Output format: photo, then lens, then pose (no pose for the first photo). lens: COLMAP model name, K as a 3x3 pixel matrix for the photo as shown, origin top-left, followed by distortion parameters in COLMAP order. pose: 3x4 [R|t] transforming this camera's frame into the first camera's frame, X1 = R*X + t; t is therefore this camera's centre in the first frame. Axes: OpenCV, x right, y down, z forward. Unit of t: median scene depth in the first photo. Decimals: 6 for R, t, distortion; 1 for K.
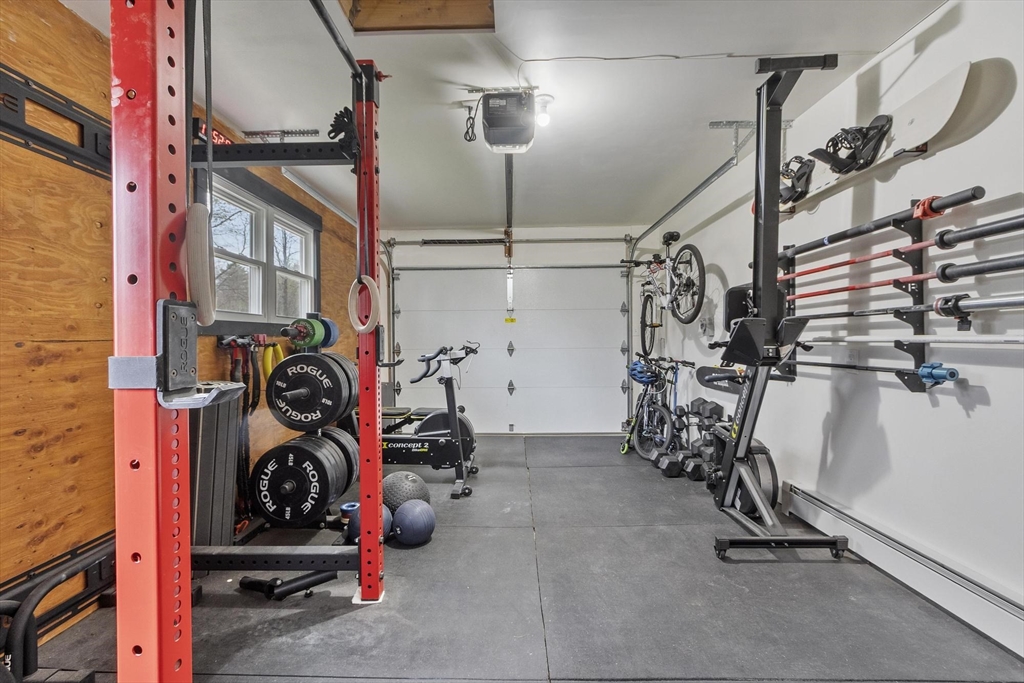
lens RADIAL K [[455.7, 0, 499.7], [0, 455.7, 338.1], [0, 0, 1]] dist [0.000215, 0.000007]
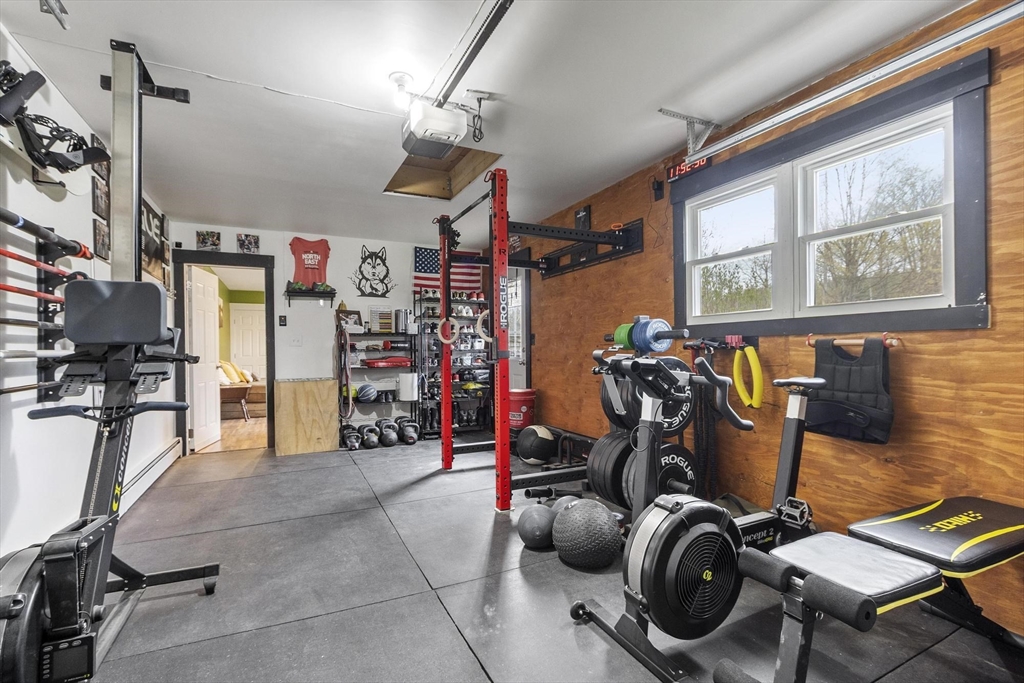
lens RADIAL K [[455.7, 0, 499.7], [0, 455.7, 338.1], [0, 0, 1]] dist [0.000215, 0.000007]
pose [[-0.891893, 0.009468, -0.452148, 0.387885], [0.019256, 0.999669, -0.017052, 0.003555], [0.451836, -0.023915, -0.891780, 2.137194]]
